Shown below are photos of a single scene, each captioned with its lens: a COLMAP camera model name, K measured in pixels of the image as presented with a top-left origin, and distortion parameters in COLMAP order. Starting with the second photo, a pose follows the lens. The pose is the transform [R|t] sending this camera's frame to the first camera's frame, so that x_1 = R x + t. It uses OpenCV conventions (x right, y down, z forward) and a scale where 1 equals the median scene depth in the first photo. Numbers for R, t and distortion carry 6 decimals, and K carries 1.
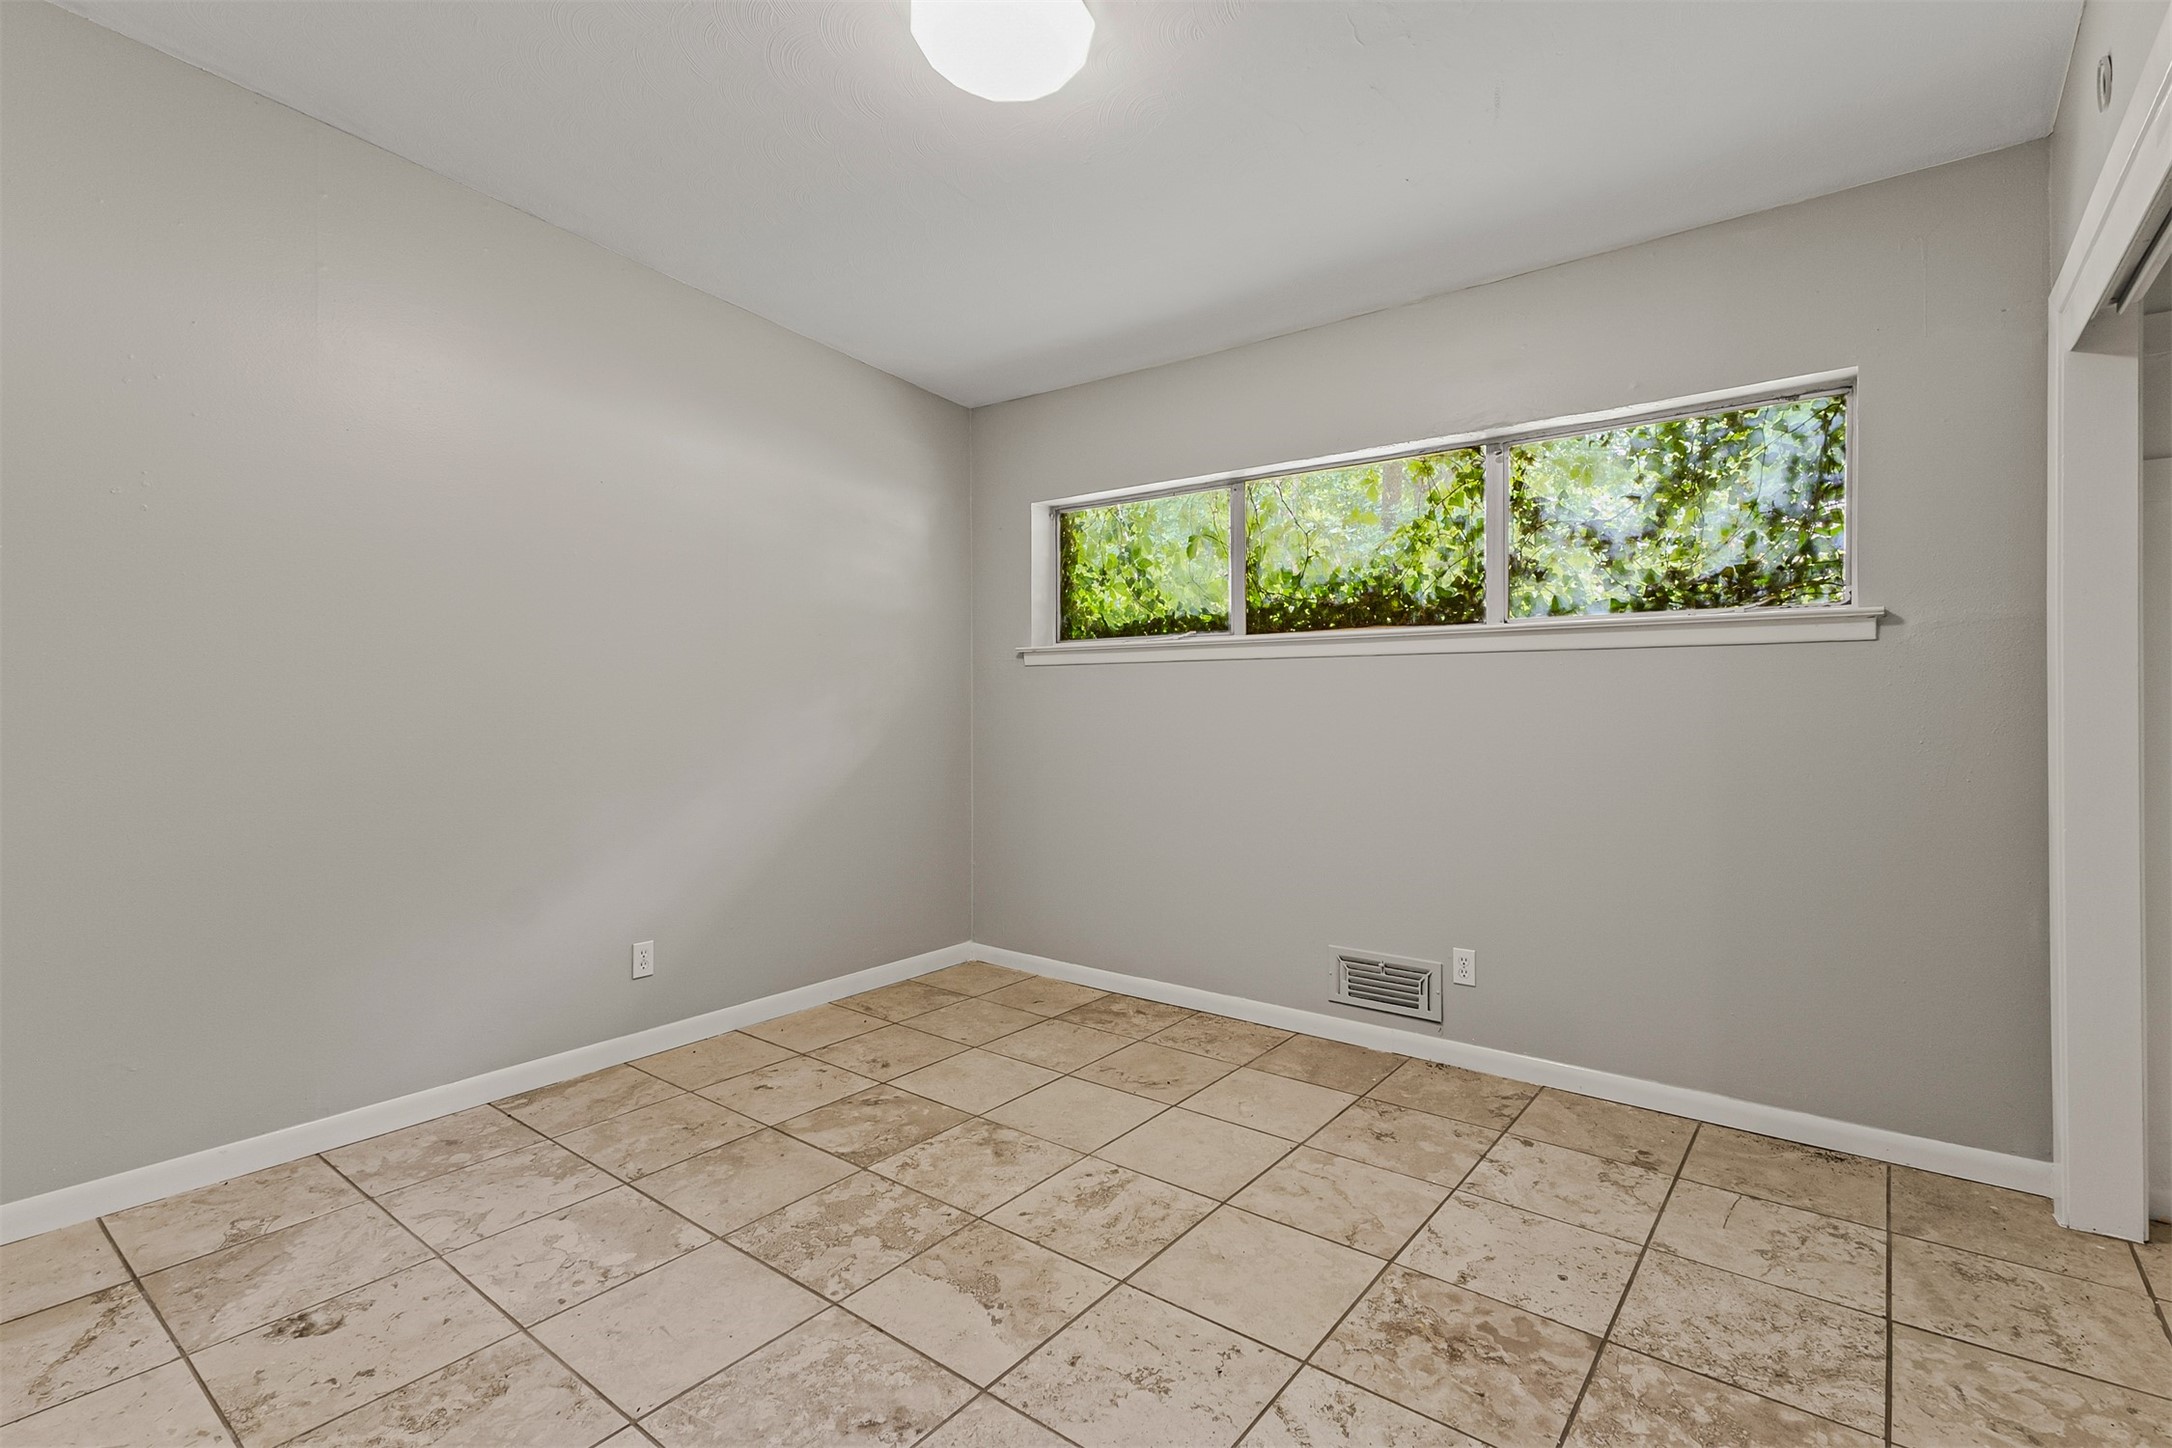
lens RADIAL K [[1014.5, 0, 1090.5], [0, 1014.5, 726.5], [0, 0, 1]] dist [0.024428, -0.000606]
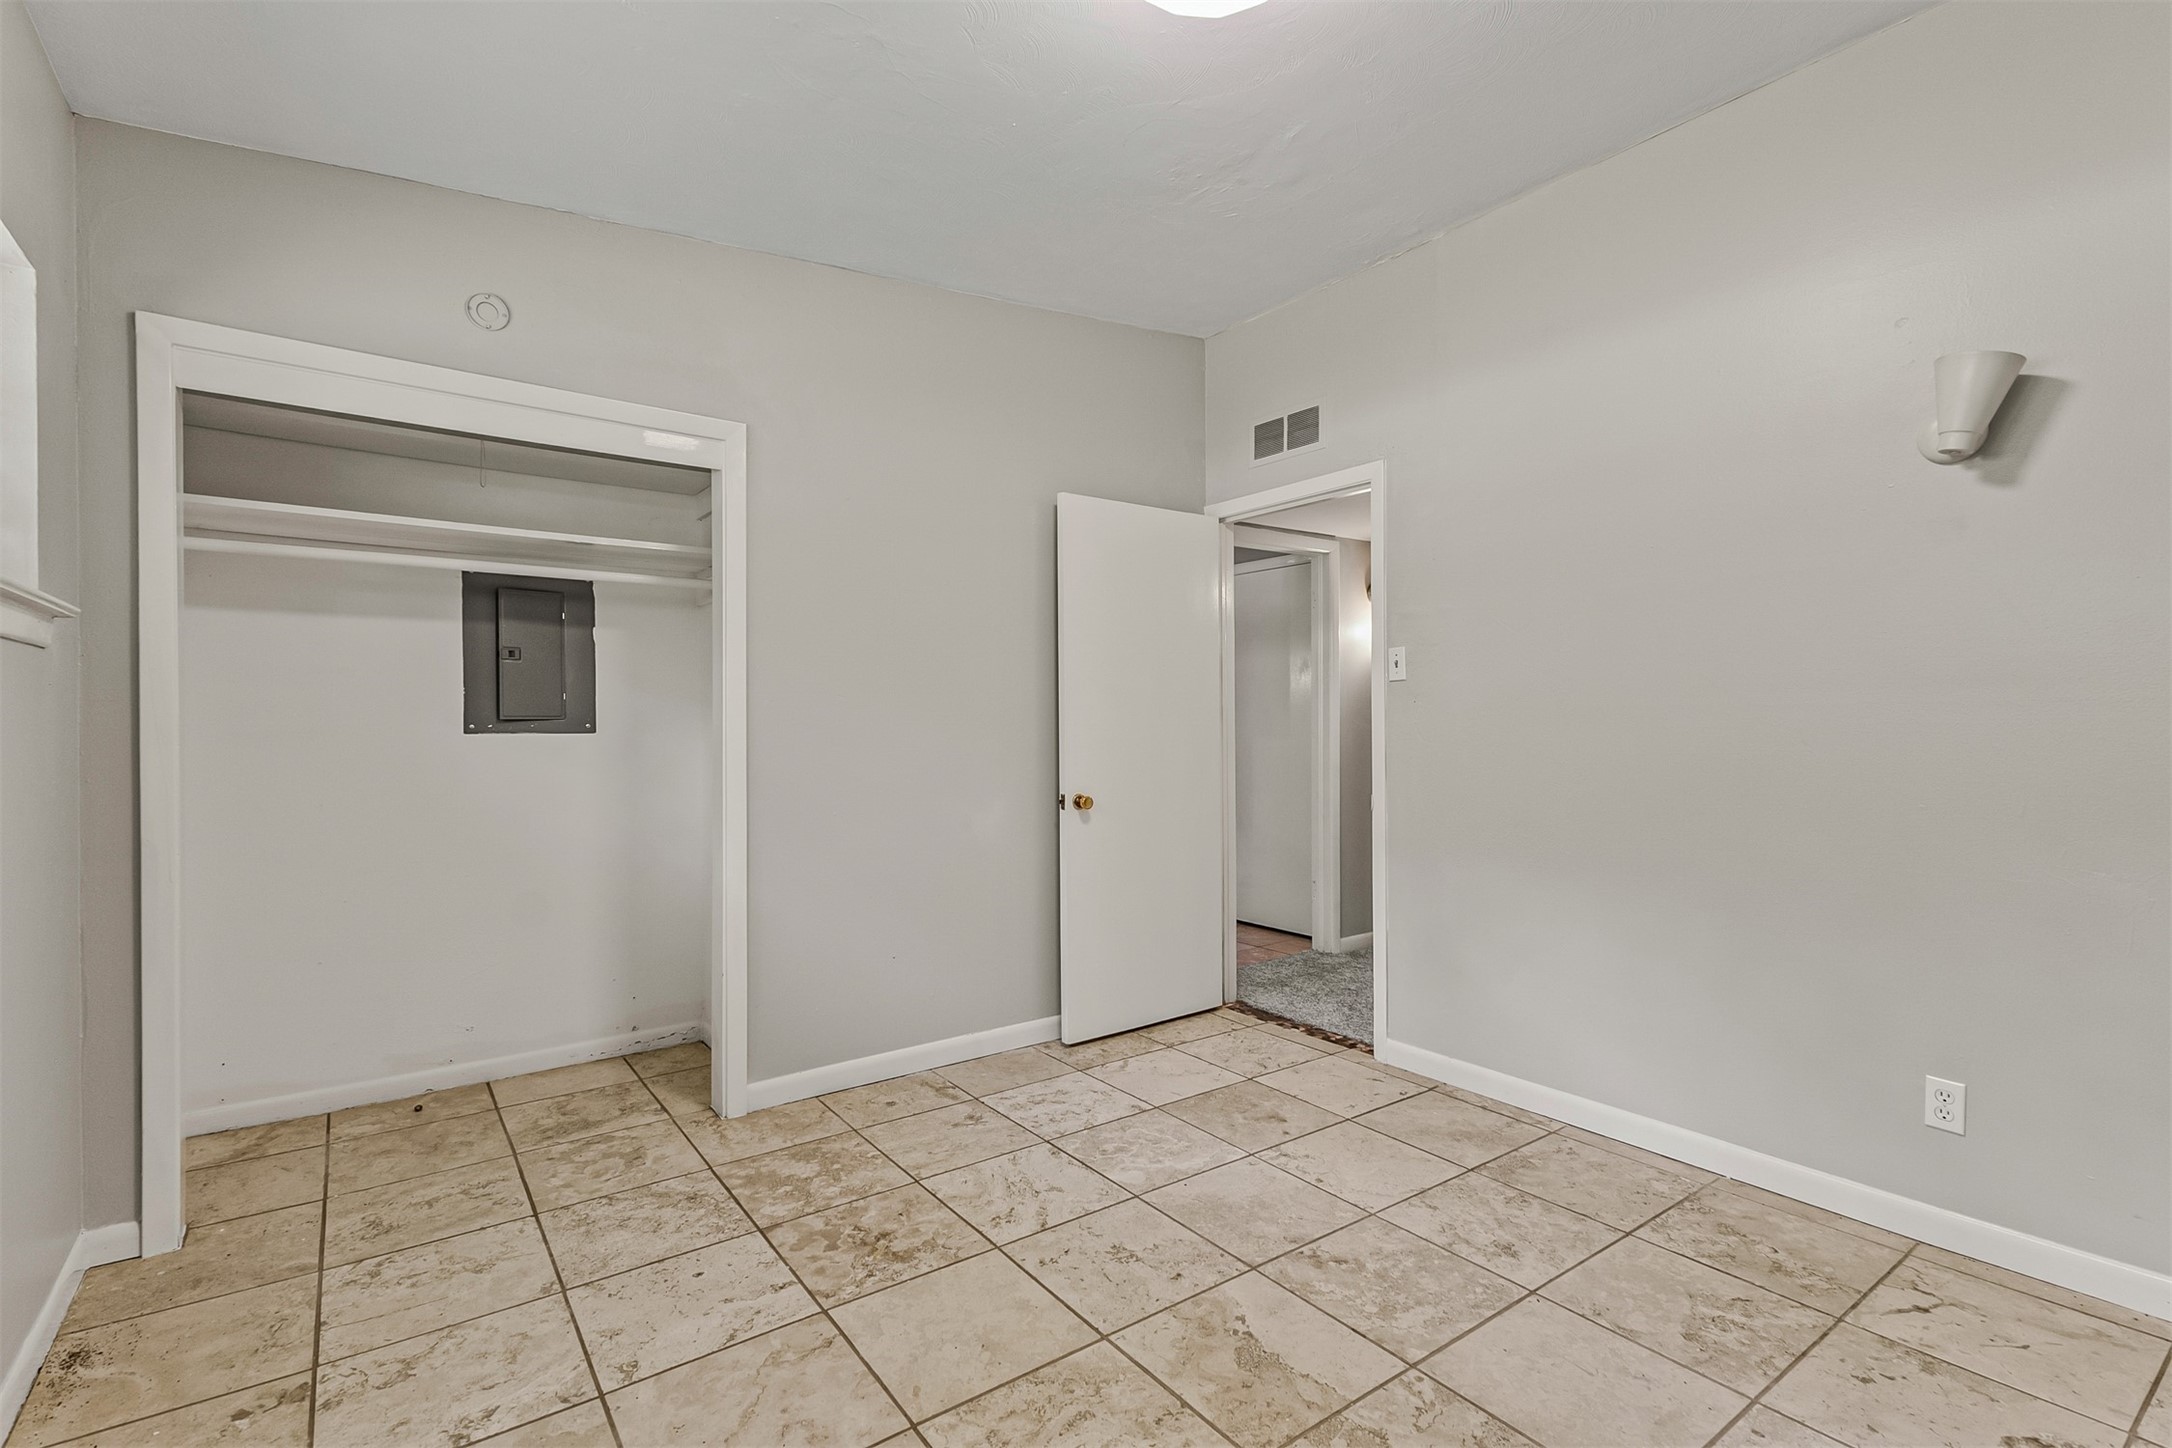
lens RADIAL K [[1014.5, 0, 1090.5], [0, 1014.5, 726.5], [0, 0, 1]] dist [0.024428, -0.000606]
pose [[-0.963158, 0.004878, 0.268892, -0.230869], [0.012067, 0.999612, 0.025092, -0.049942], [-0.268665, 0.027413, -0.962844, 2.055227]]
